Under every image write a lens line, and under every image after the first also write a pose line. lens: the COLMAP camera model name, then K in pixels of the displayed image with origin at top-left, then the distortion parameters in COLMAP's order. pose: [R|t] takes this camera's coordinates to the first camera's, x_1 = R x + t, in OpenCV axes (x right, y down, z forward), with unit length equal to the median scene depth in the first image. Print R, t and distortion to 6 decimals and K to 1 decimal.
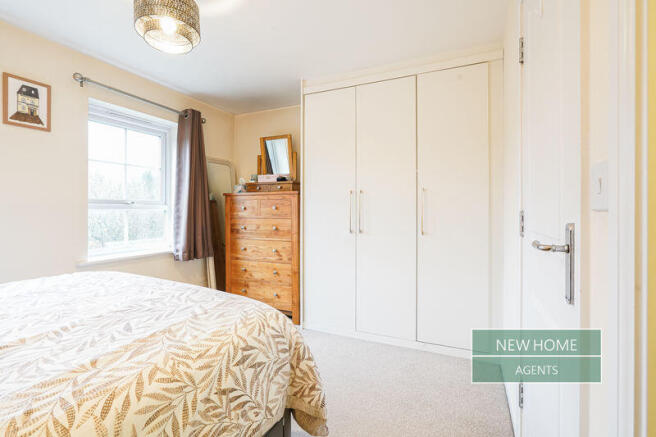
lens RADIAL K [[304.9, 0, 328.0], [0, 304.9, 207.0], [0, 0, 1]] dist [-0.022713, 0.012016]
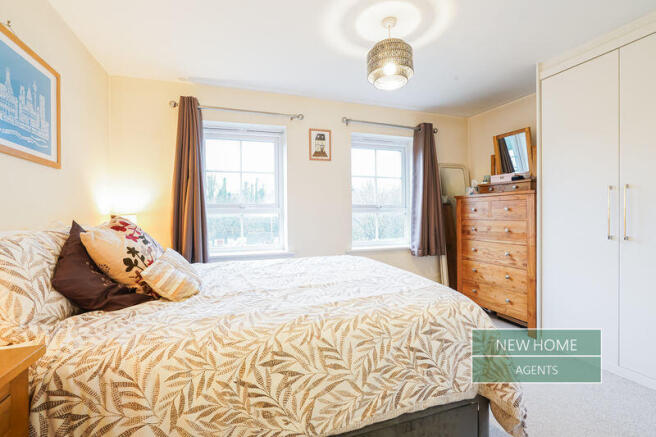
lens RADIAL K [[304.9, 0, 328.0], [0, 304.9, 207.0], [0, 0, 1]] dist [-0.022713, 0.012016]
pose [[0.703278, -0.021396, -0.710593, 0.140154], [0.015919, 0.999770, -0.014349, 0.001710], [0.710737, -0.001221, 0.703457, -0.076366]]
